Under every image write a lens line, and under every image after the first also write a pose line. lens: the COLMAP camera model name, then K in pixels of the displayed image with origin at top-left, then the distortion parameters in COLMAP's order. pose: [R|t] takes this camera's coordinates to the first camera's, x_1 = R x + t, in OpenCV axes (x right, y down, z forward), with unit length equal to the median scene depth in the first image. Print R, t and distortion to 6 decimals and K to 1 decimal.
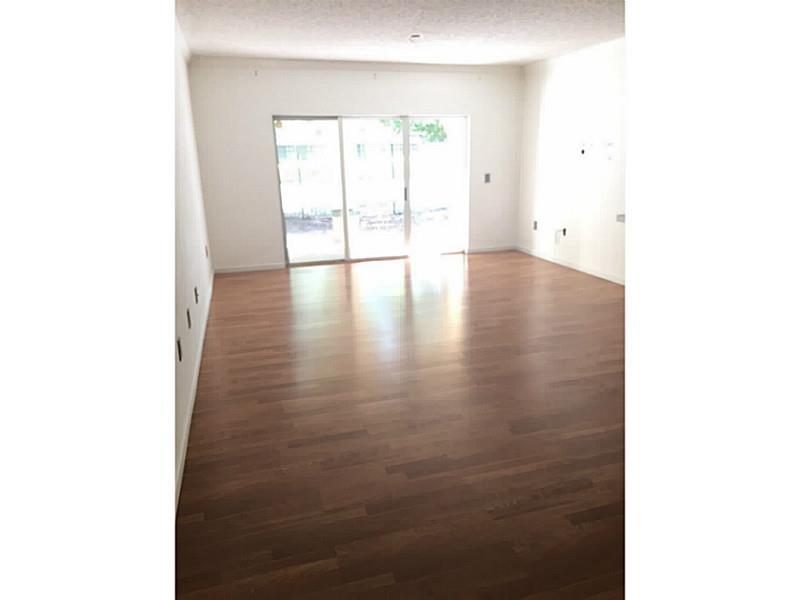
lens RADIAL K [[506.7, 0, 400.0], [0, 506.7, 300.0], [0, 0, 1]] dist [0.000923, -0.000047]
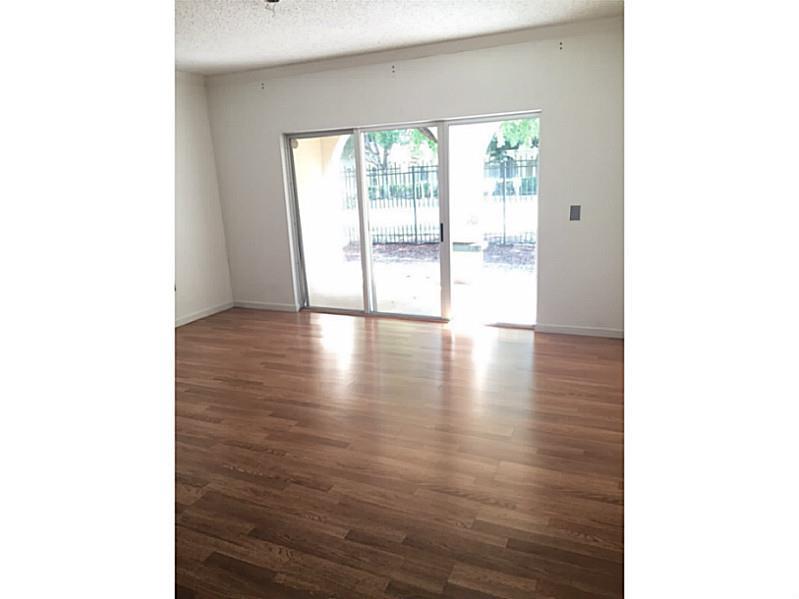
lens RADIAL K [[506.0, 0, 399.5], [0, 506.0, 299.5], [0, 0, 1]] dist [0.000923, -0.000047]
pose [[0.744996, 0.145064, -0.651105, 0.446143], [-0.156389, 0.986847, 0.040926, -0.142946], [0.648478, 0.071336, 0.757884, 0.460449]]
